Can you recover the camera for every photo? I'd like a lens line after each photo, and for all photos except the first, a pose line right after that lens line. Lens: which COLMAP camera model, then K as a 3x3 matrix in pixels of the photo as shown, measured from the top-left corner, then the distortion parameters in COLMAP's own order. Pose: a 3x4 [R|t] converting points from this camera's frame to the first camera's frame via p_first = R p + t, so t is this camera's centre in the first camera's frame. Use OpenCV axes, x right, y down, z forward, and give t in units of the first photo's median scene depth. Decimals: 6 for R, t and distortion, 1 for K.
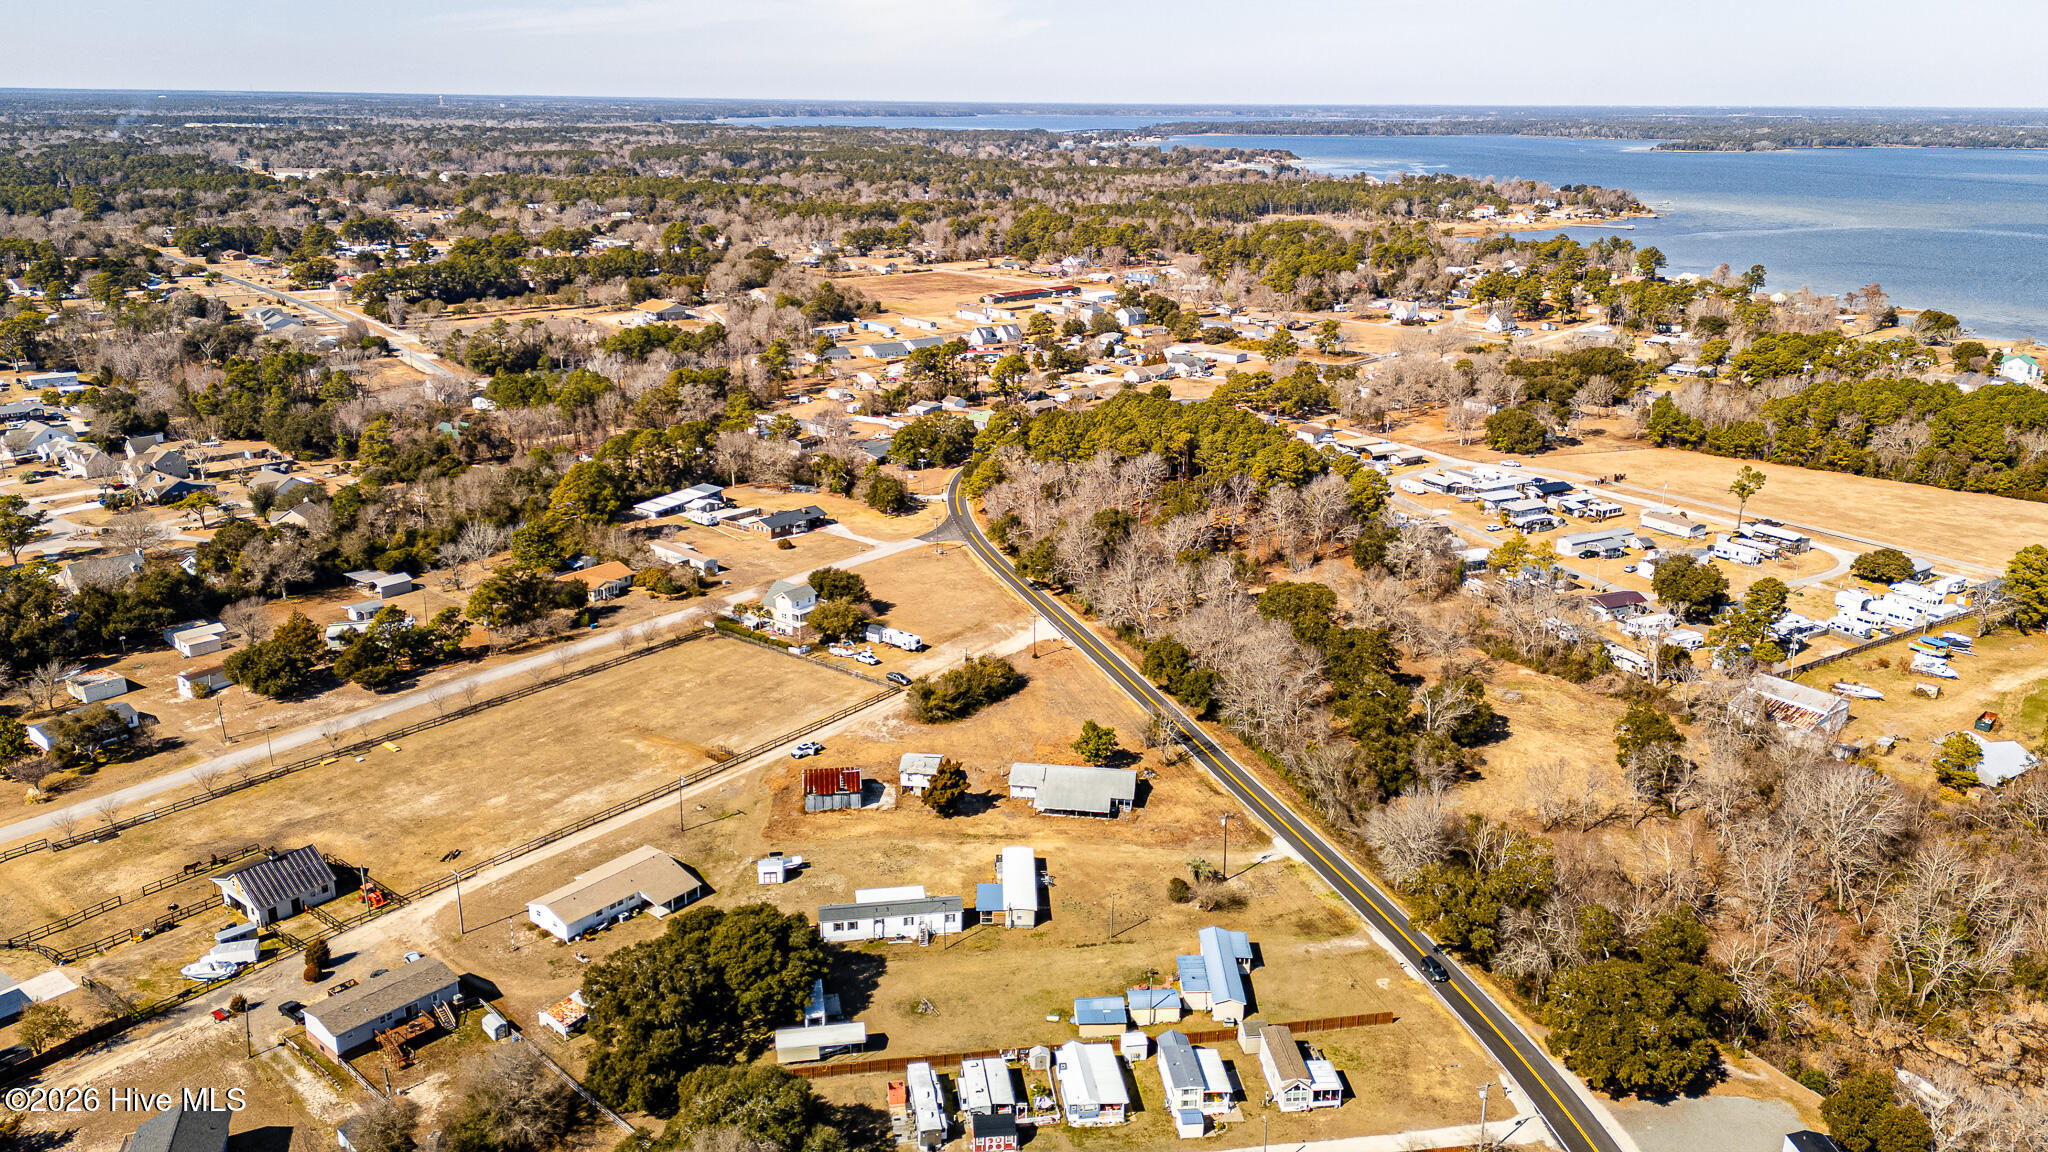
lens RADIAL K [[1489.2, 0, 1018.1], [0, 1489.2, 569.7], [0, 0, 1]] dist [0.087495, -0.092656]
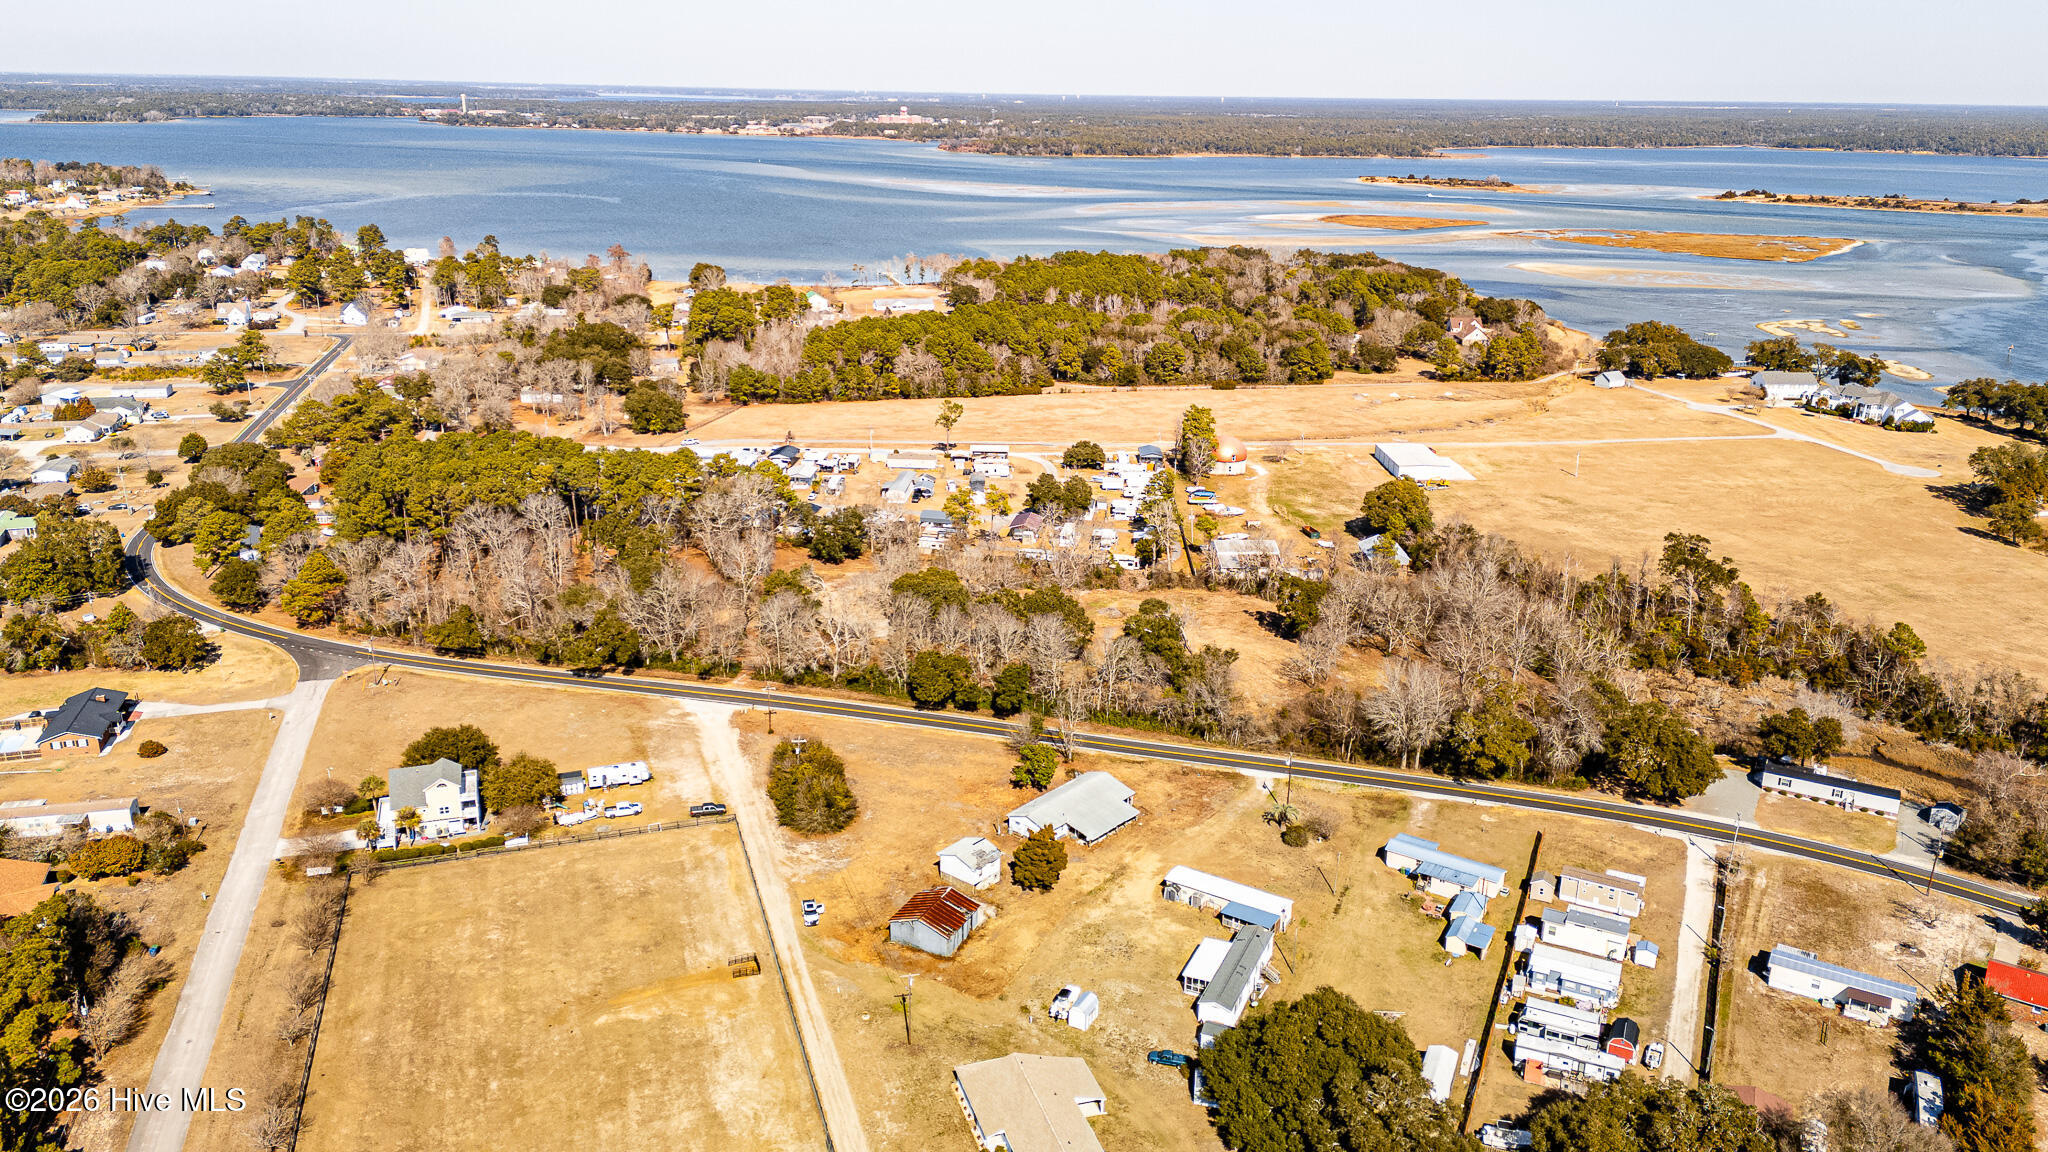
lens RADIAL K [[1489.2, 0, 1018.1], [0, 1489.2, 569.7], [0, 0, 1]] dist [0.087495, -0.092656]
pose [[0.544833, -0.255284, 0.798741, -0.616184], [0.239792, 0.960187, 0.143317, -0.129052], [-0.803528, 0.113448, 0.584357, 0.393433]]
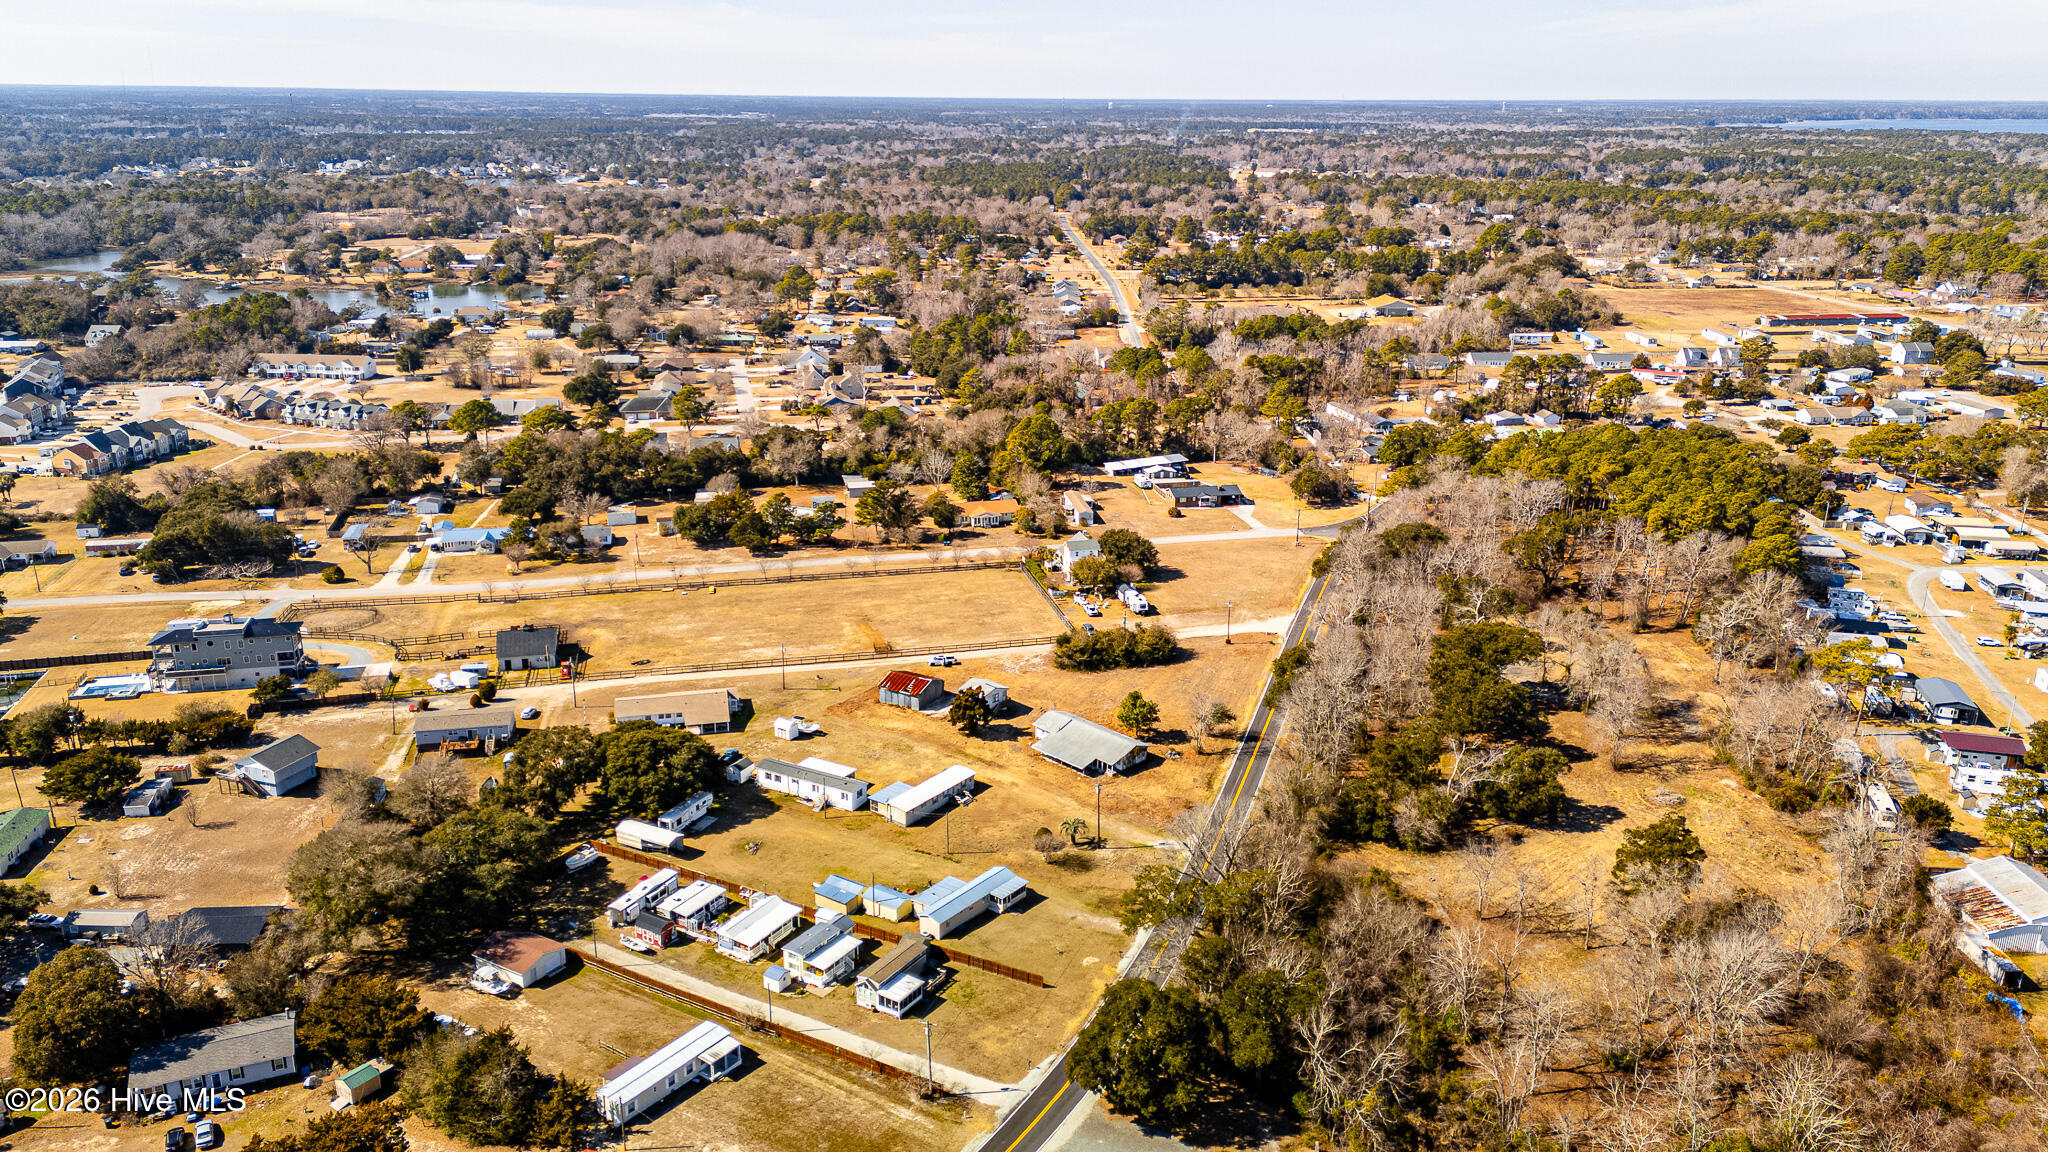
lens RADIAL K [[1489.2, 0, 1018.1], [0, 1489.2, 569.7], [0, 0, 1]] dist [0.087495, -0.092656]
pose [[0.786834, 0.183686, -0.589195, 0.514944], [-0.185651, 0.980910, 0.057881, -0.023158], [0.588579, 0.063842, 0.805915, 0.096838]]
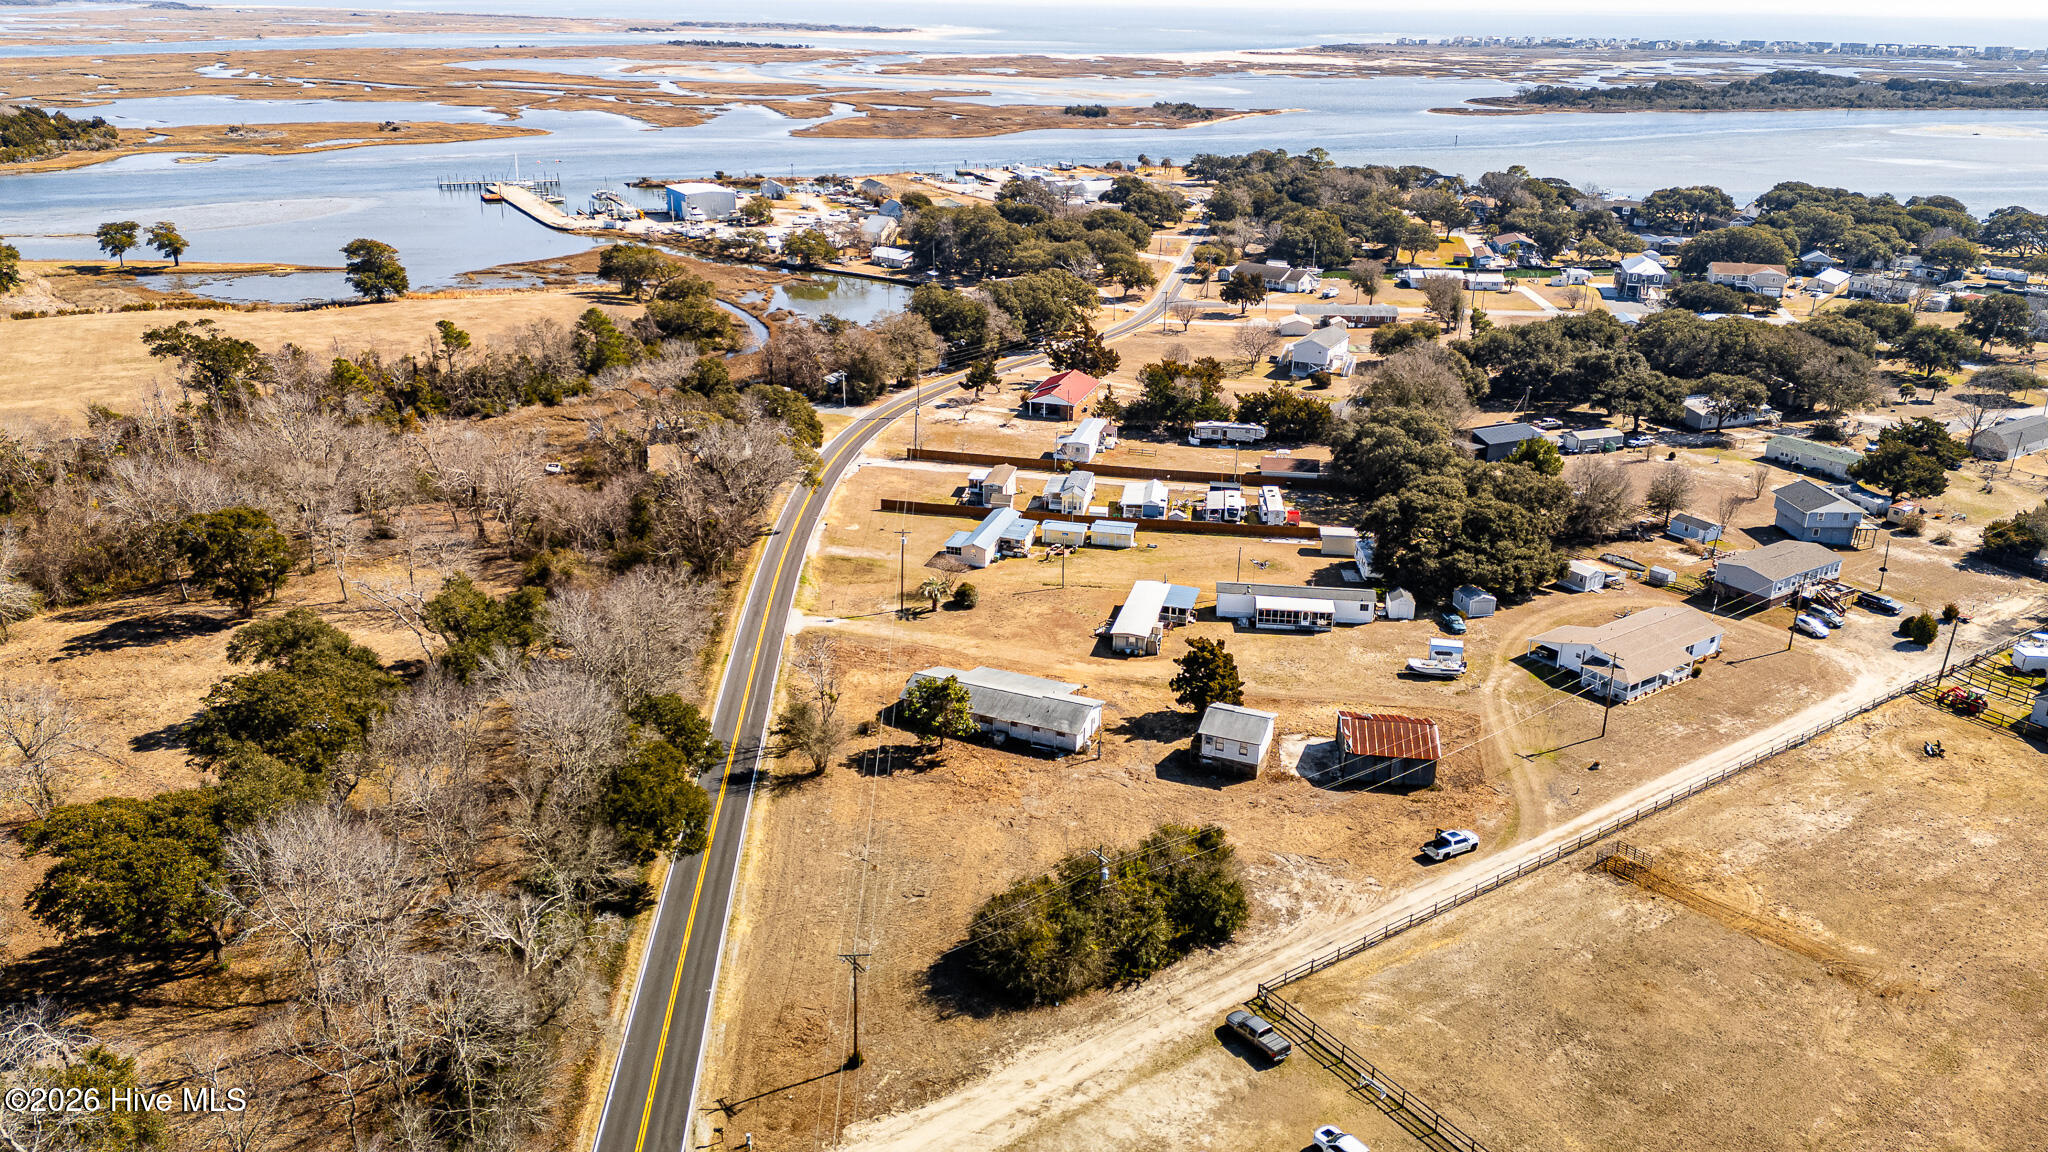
lens RADIAL K [[1489.2, 0, 1018.1], [0, 1489.2, 569.7], [0, 0, 1]] dist [0.087495, -0.092656]
pose [[-0.965350, -0.114802, 0.234348, -0.099196], [0.054811, 0.788800, 0.612201, -0.261425], [-0.255136, 0.603833, -0.755176, 1.266780]]
